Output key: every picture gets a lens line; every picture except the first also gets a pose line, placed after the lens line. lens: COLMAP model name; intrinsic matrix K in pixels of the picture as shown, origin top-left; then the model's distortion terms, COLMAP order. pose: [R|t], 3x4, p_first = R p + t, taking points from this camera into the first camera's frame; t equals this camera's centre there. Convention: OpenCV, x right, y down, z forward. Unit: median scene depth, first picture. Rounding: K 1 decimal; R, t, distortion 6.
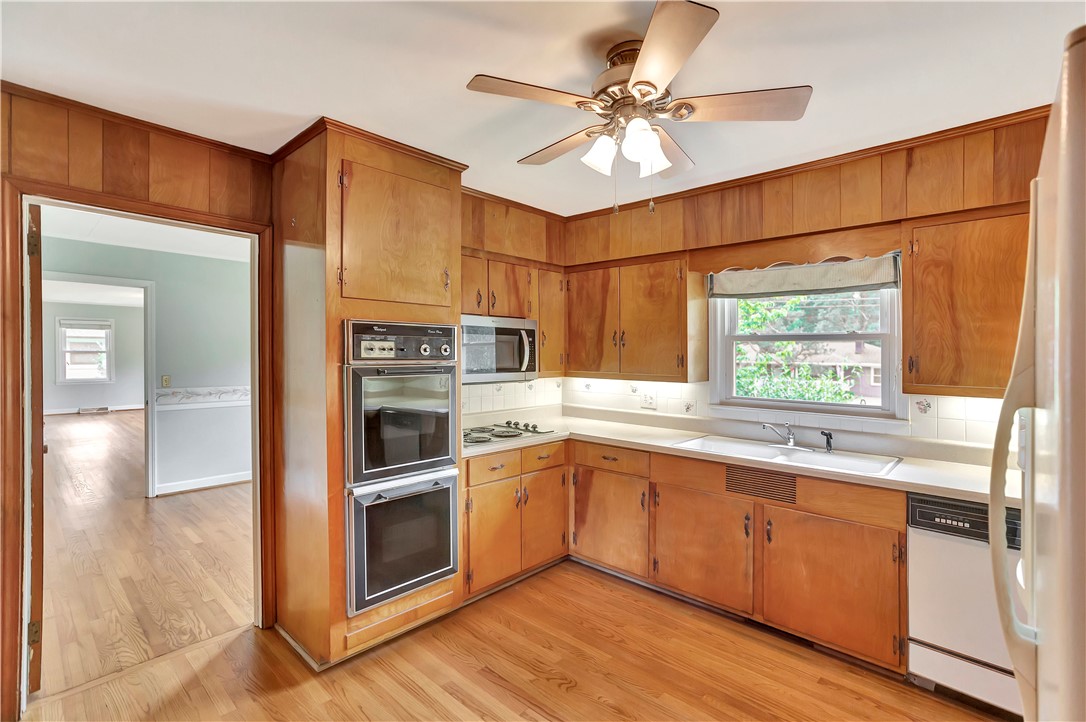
lens RADIAL K [[503.8, 0, 541.0], [0, 503.8, 349.7], [0, 0, 1]] dist [-0.028257, 0.020663]
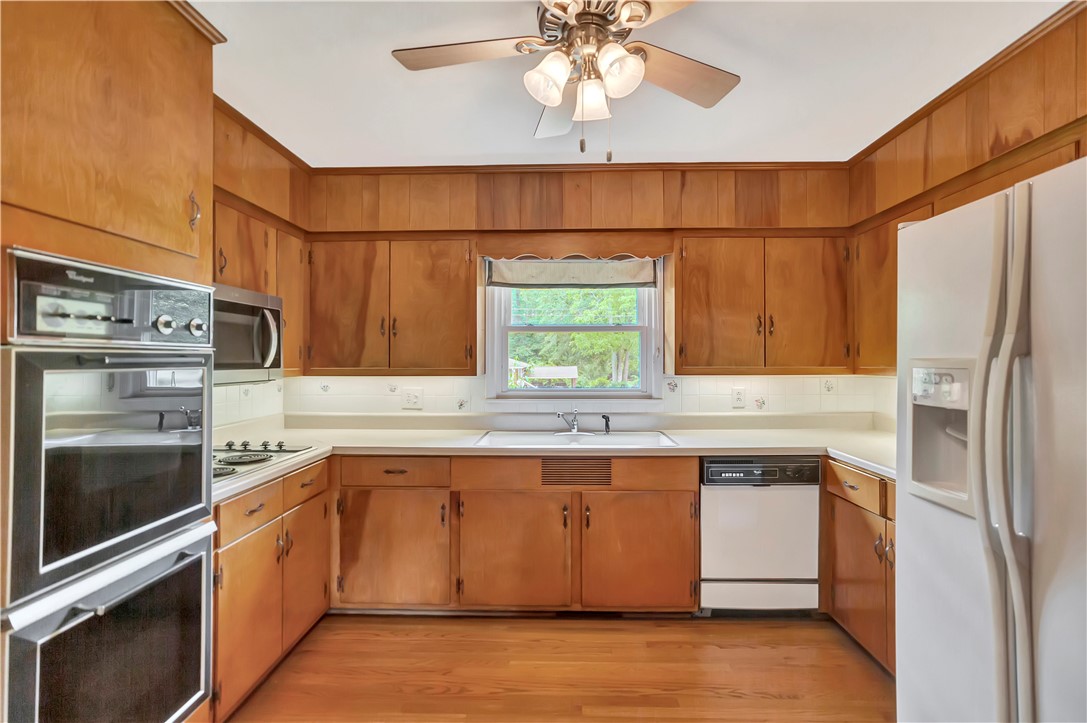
lens RADIAL K [[504.2, 0, 548.0], [0, 504.2, 347.6], [0, 0, 1]] dist [-0.028257, 0.020663]
pose [[0.749742, 0.007126, 0.661692, -0.270087], [0.003702, 0.999881, -0.014963, 0.035349], [-0.661720, 0.013668, 0.749627, 0.280125]]
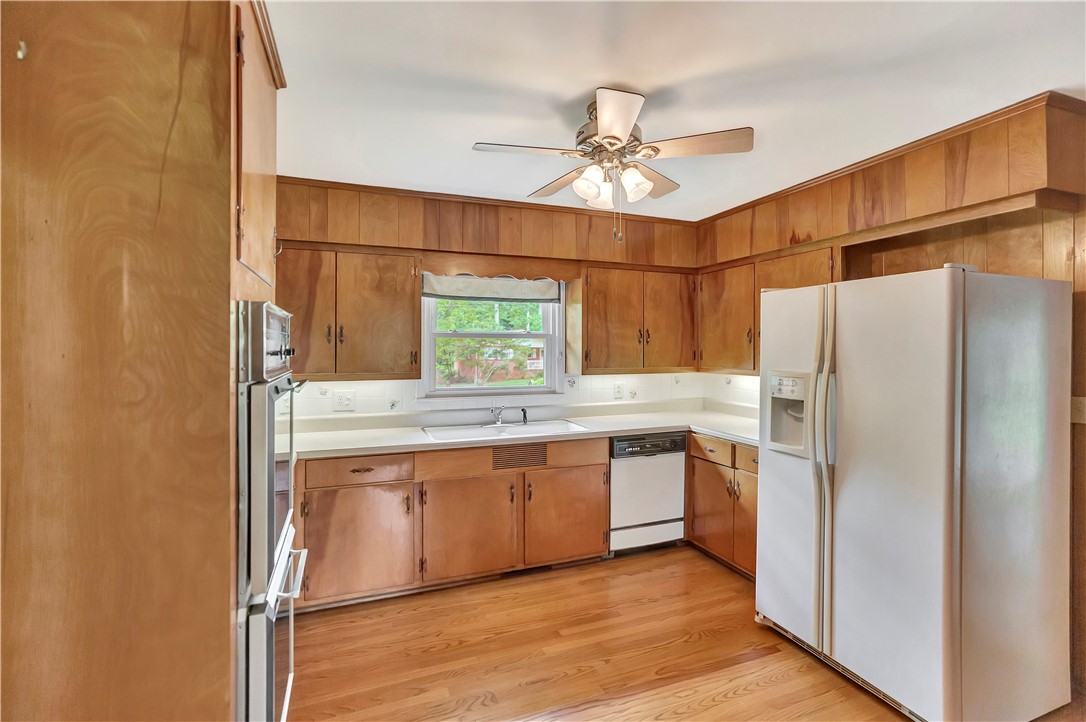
lens RADIAL K [[503.8, 0, 552.7], [0, 503.8, 335.2], [0, 0, 1]] dist [-0.028257, 0.020663]
pose [[0.426891, 0.012422, 0.904218, -0.643924], [-0.002441, 0.999918, -0.012585, -0.013701], [-0.904300, 0.003165, 0.426886, 0.397581]]
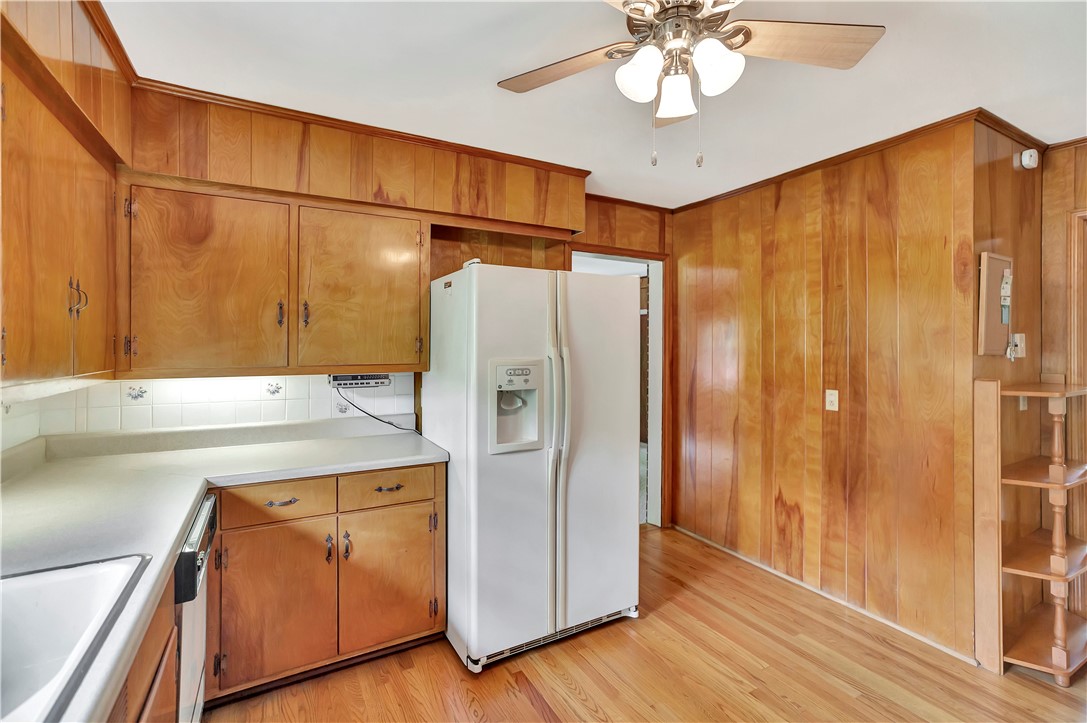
lens RADIAL K [[504.2, 0, 554.9], [0, 504.2, 347.7], [0, 0, 1]] dist [-0.028257, 0.020663]
pose [[-0.958422, -0.015714, 0.284923, 0.093518], [-0.015725, 0.999874, 0.002246, 0.018835], [-0.284922, -0.002328, -0.958548, 1.188600]]
